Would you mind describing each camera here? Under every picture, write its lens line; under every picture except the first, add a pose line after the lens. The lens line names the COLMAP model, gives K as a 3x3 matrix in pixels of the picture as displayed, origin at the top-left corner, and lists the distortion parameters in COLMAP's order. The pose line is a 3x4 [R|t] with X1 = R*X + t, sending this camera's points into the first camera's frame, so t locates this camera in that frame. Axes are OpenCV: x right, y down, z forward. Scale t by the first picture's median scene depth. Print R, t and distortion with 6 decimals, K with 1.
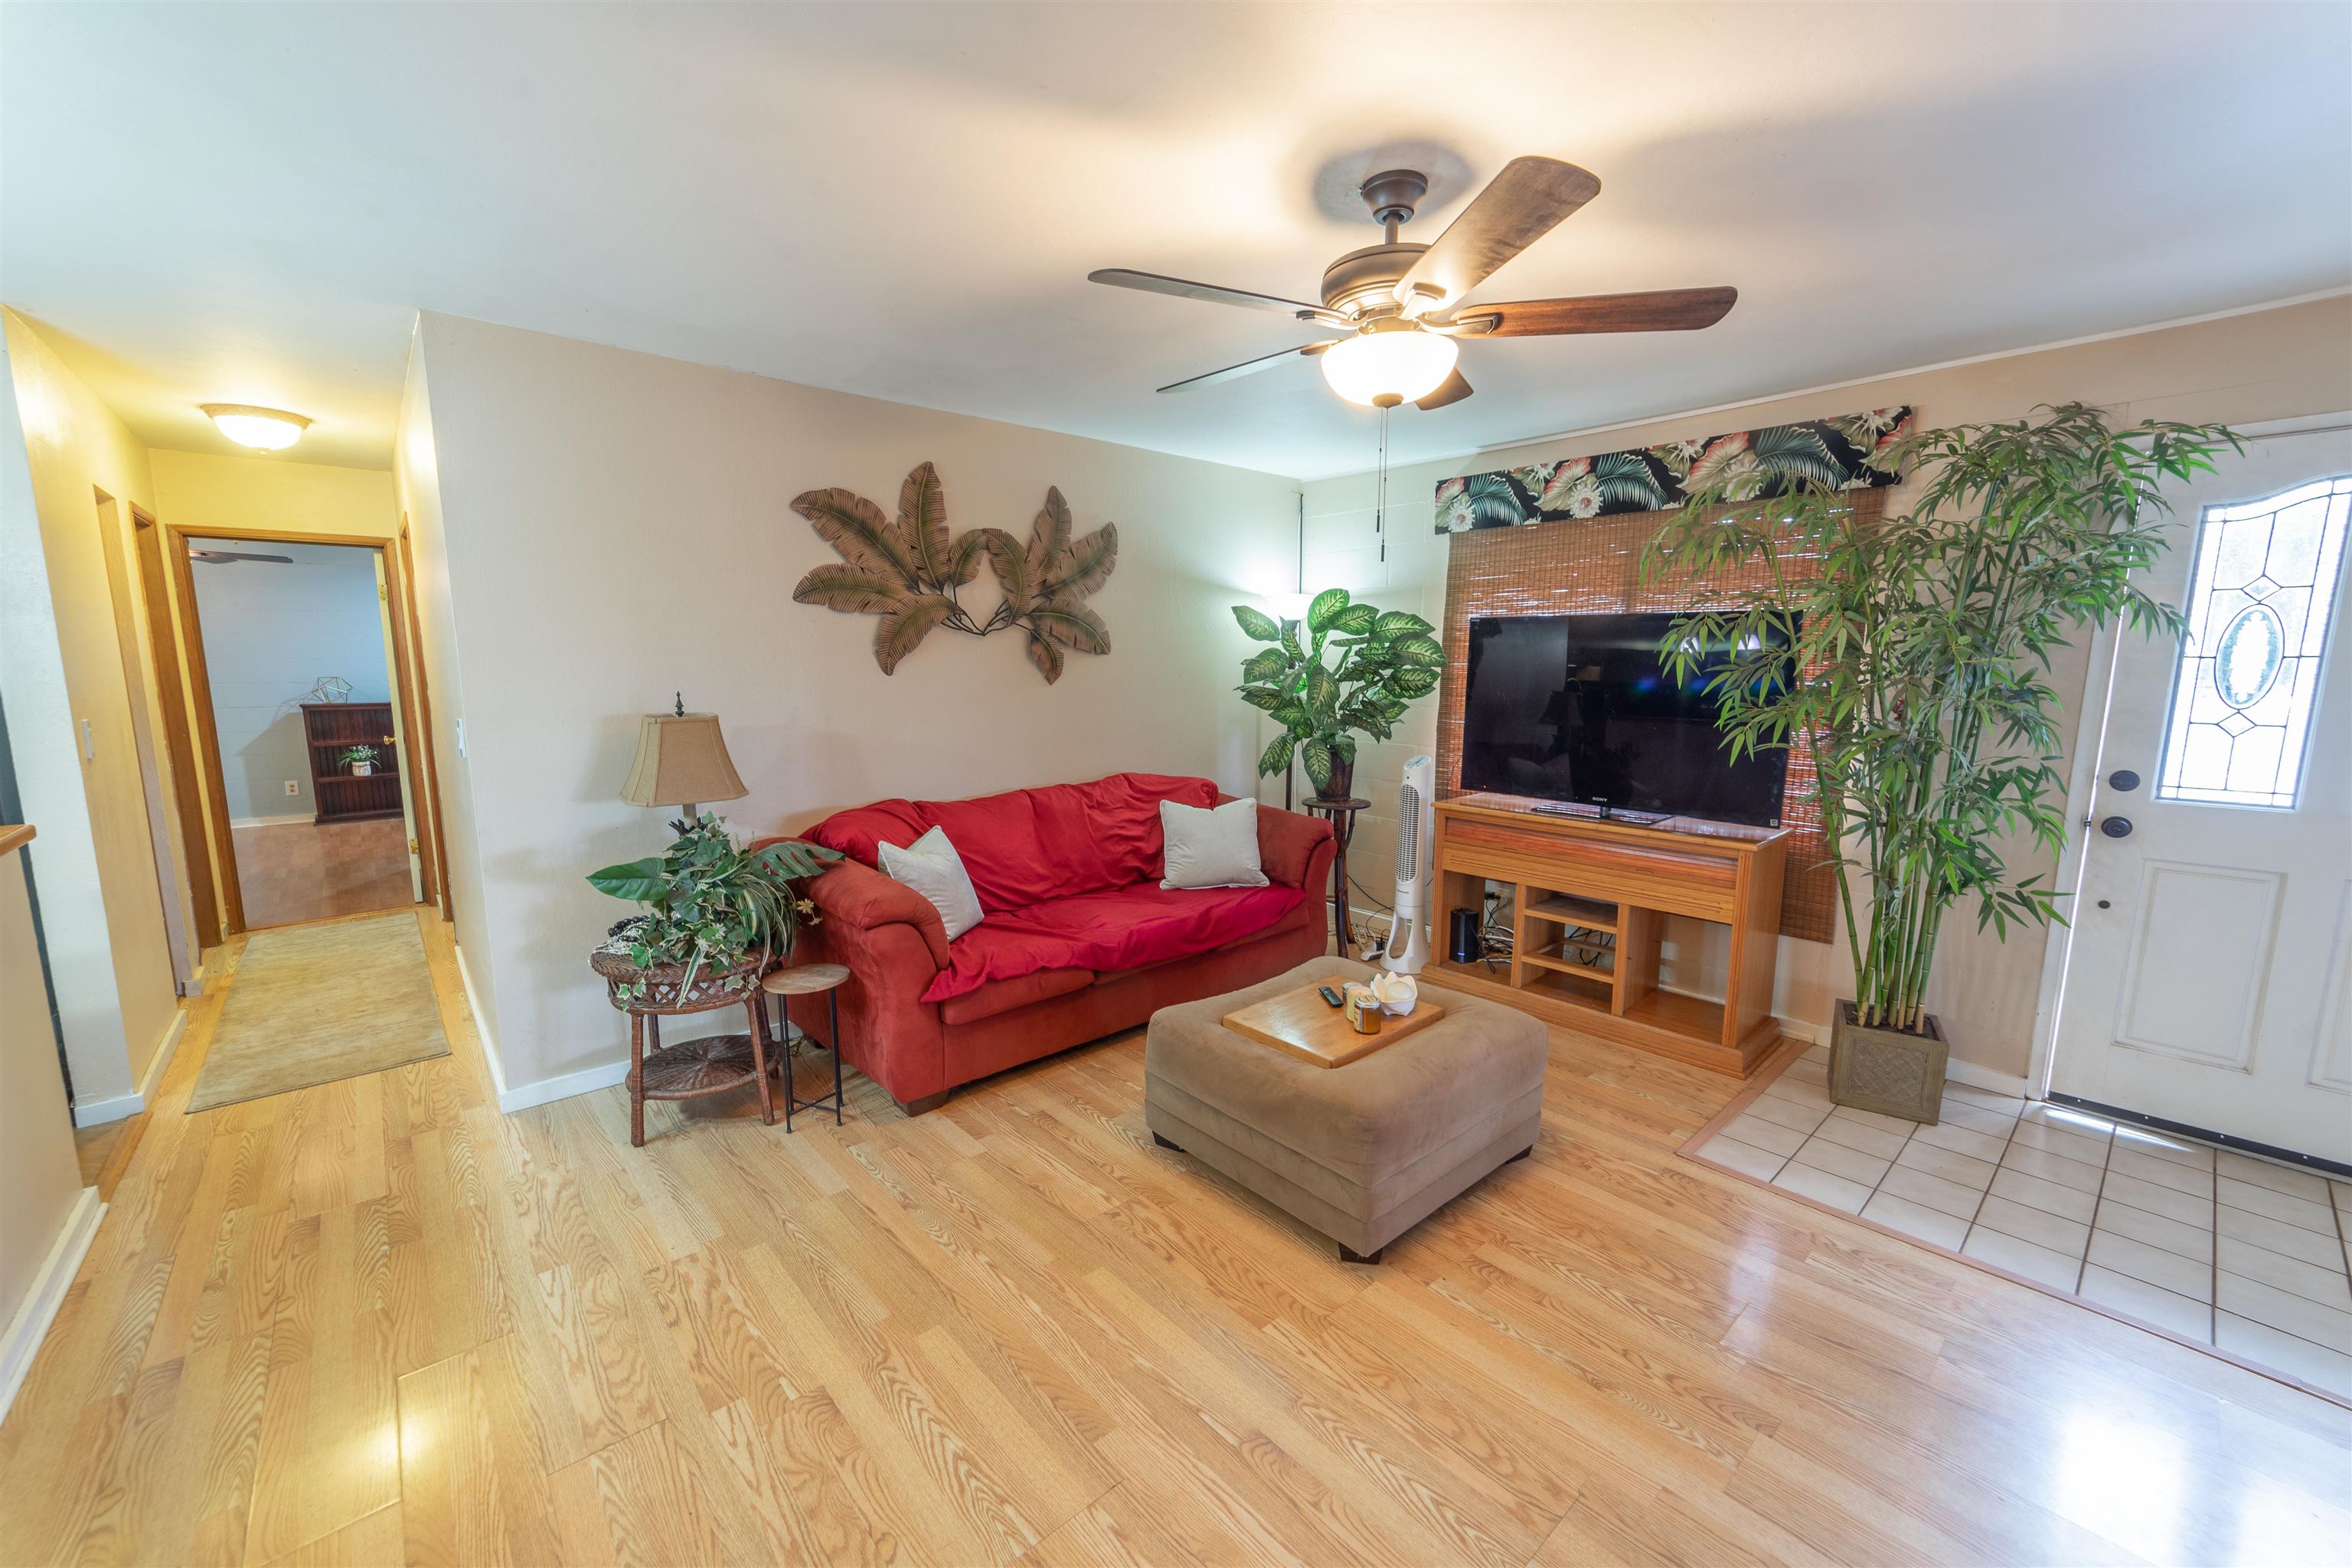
lens RADIAL K [[918.4, 0, 1154.8], [0, 918.4, 791.8], [0, 0, 1]] dist [-0.008500, 0.004310]
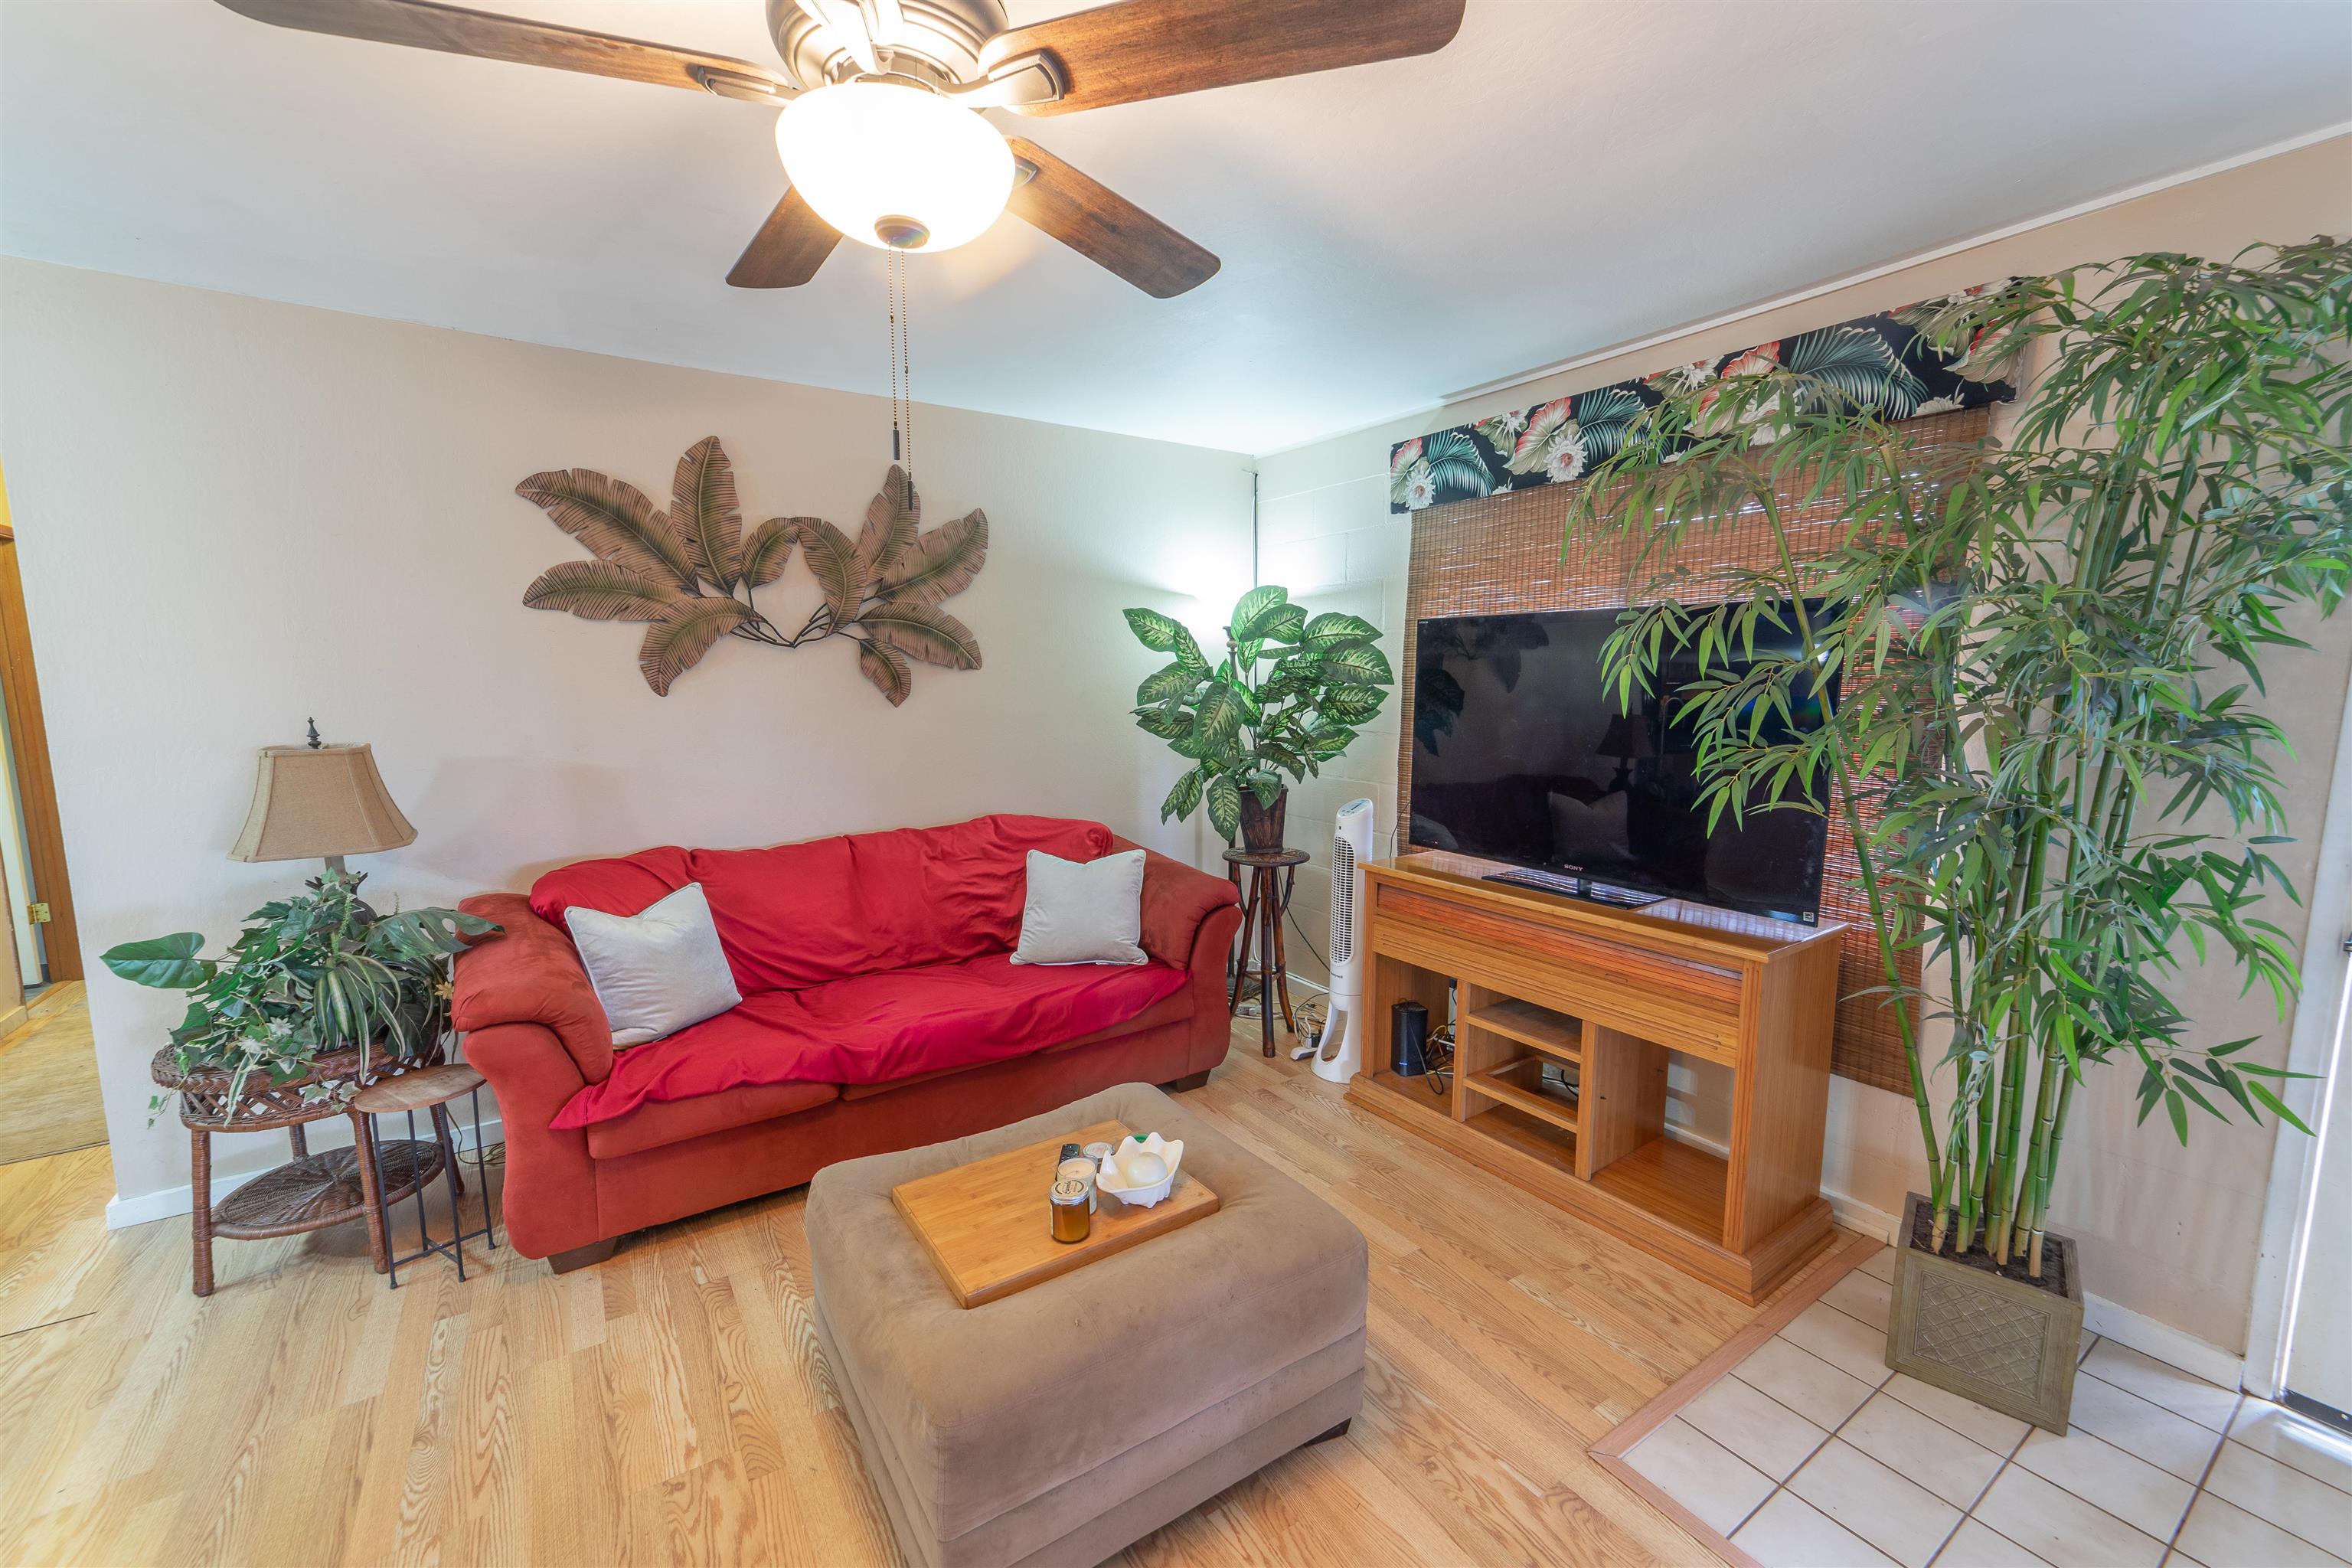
lens RADIAL K [[918.4, 0, 1179.1], [0, 918.4, 790.2], [0, 0, 1]] dist [-0.008500, 0.004310]
pose [[0.990708, 0.013819, -0.135306, 0.303152], [-0.016322, 0.999715, -0.017410, -0.038480], [0.135027, 0.019456, 0.990651, 0.268782]]
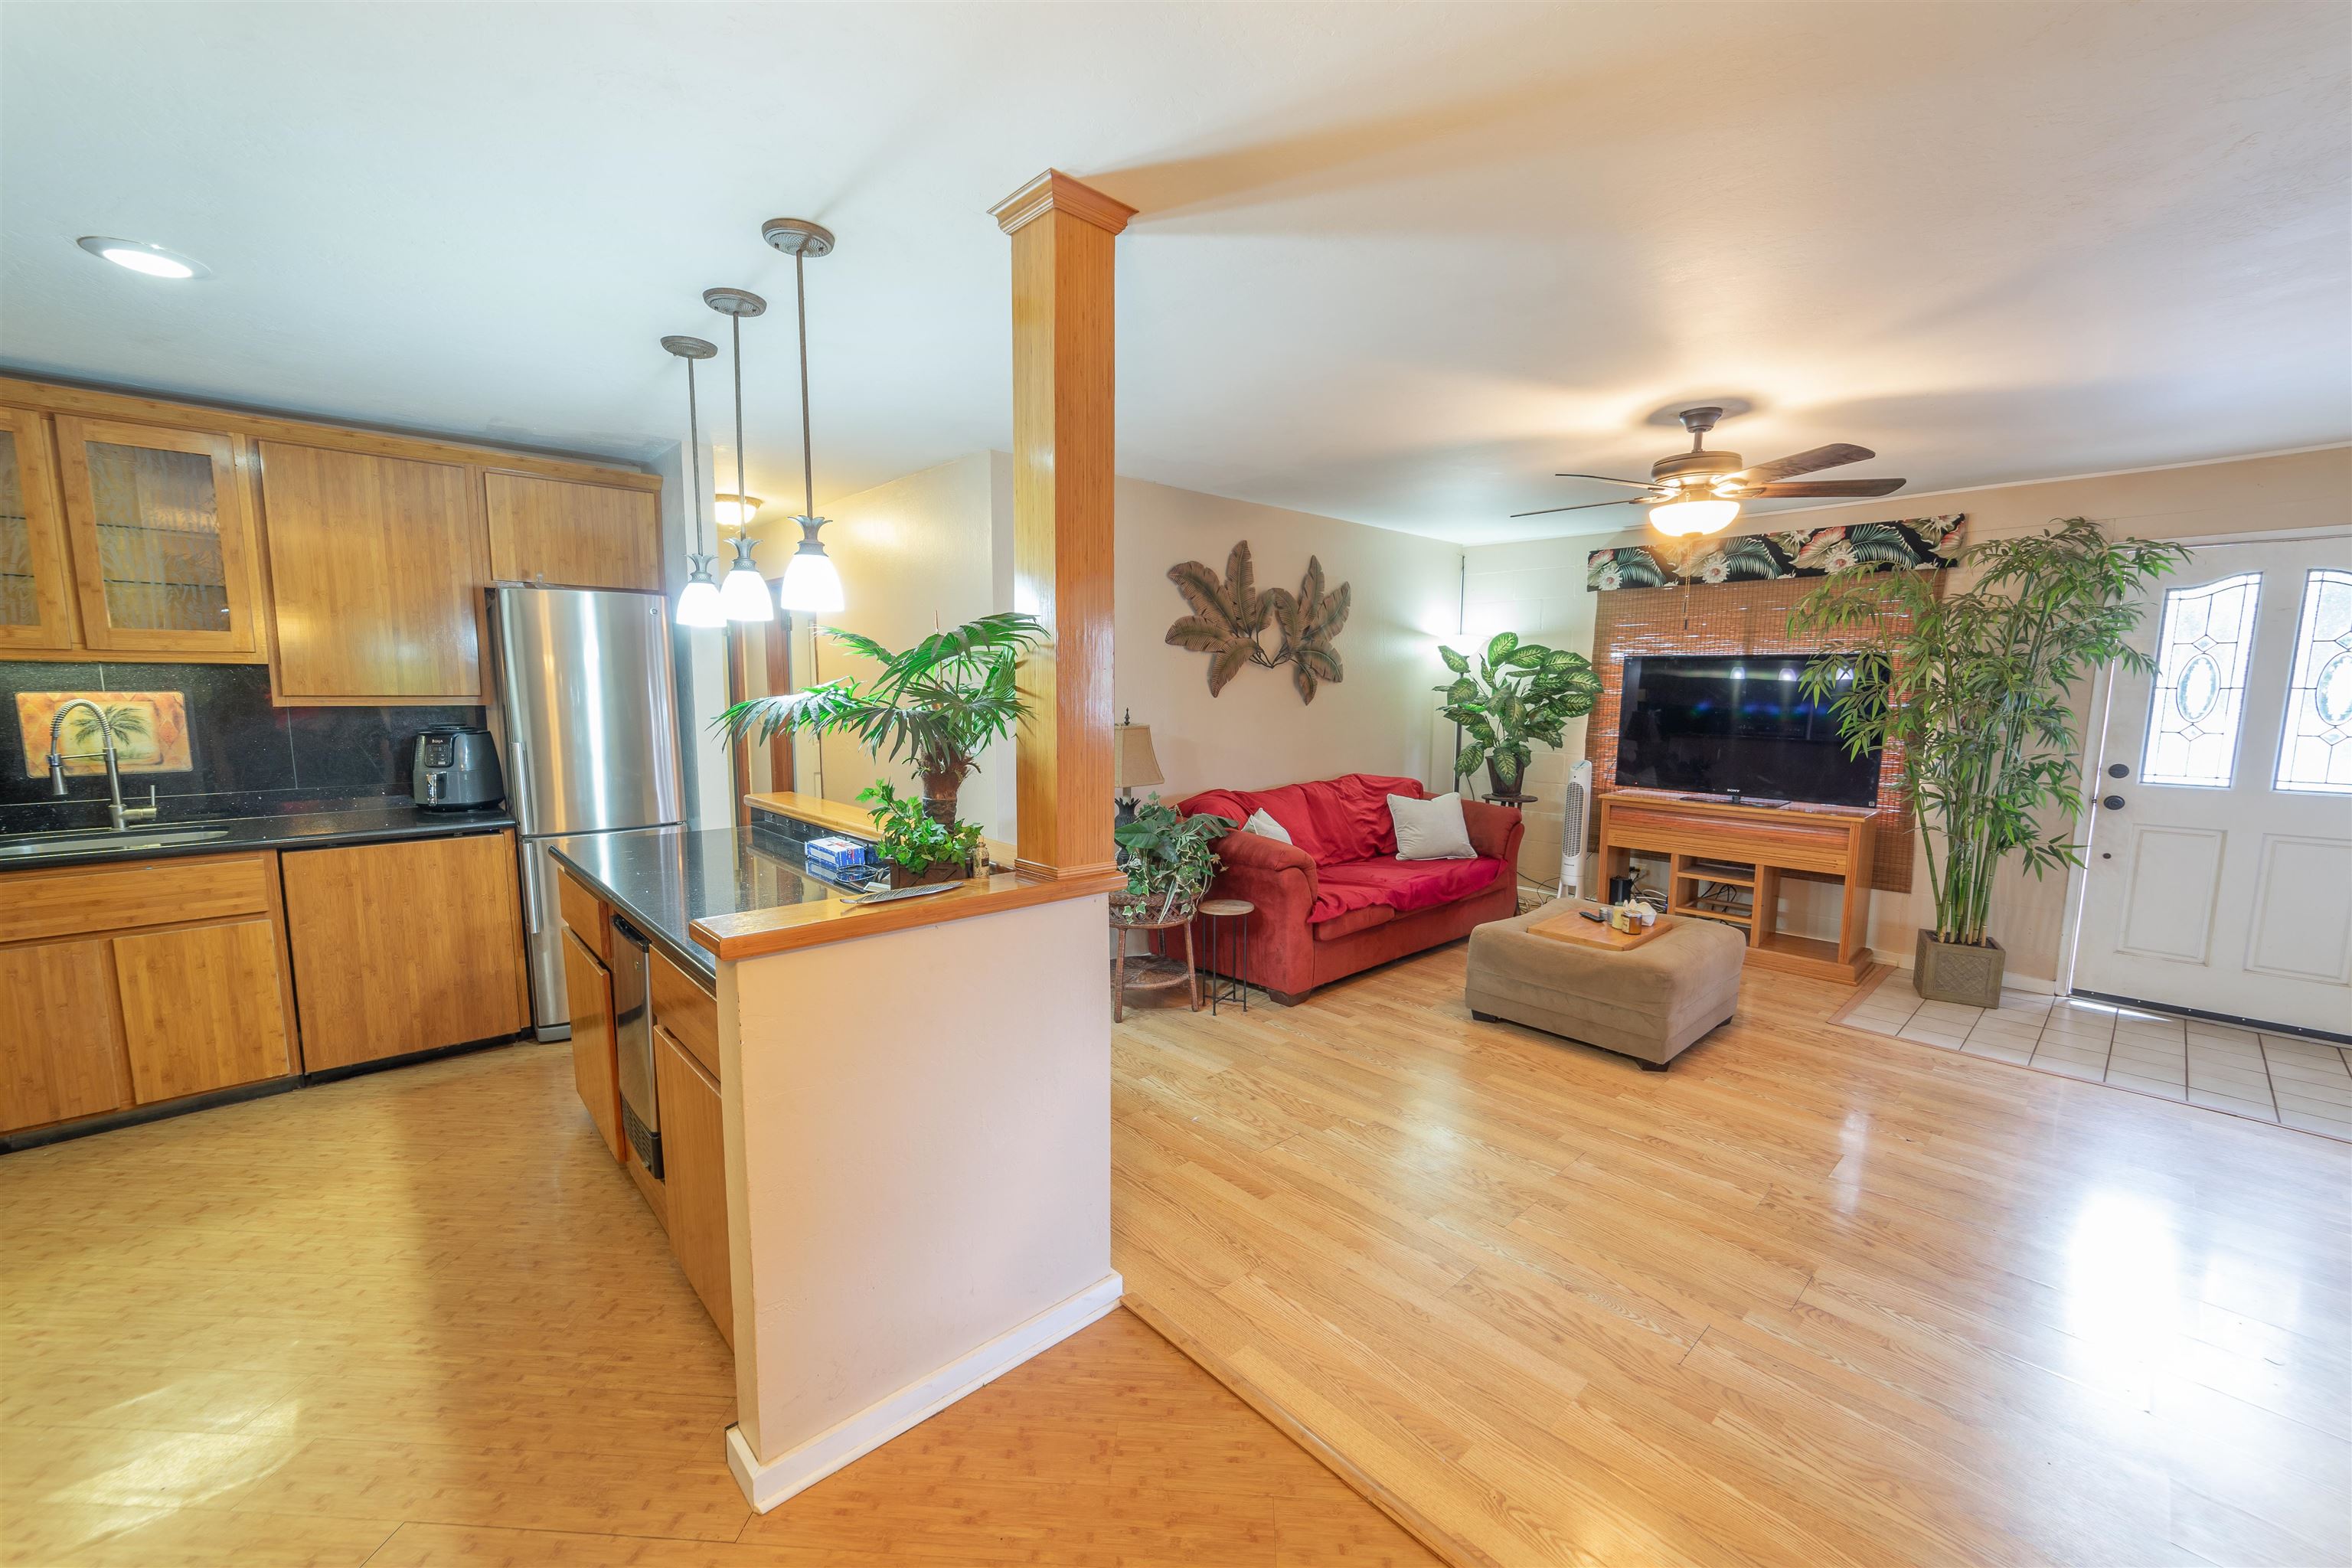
lens RADIAL K [[918.4, 0, 1151.0], [0, 918.4, 793.2], [0, 0, 1]] dist [-0.008500, 0.004310]
pose [[0.999822, 0.001597, 0.018825, -0.440354], [-0.001127, 0.999687, -0.024976, 0.051304], [-0.018859, 0.024951, 0.999511, -0.370617]]
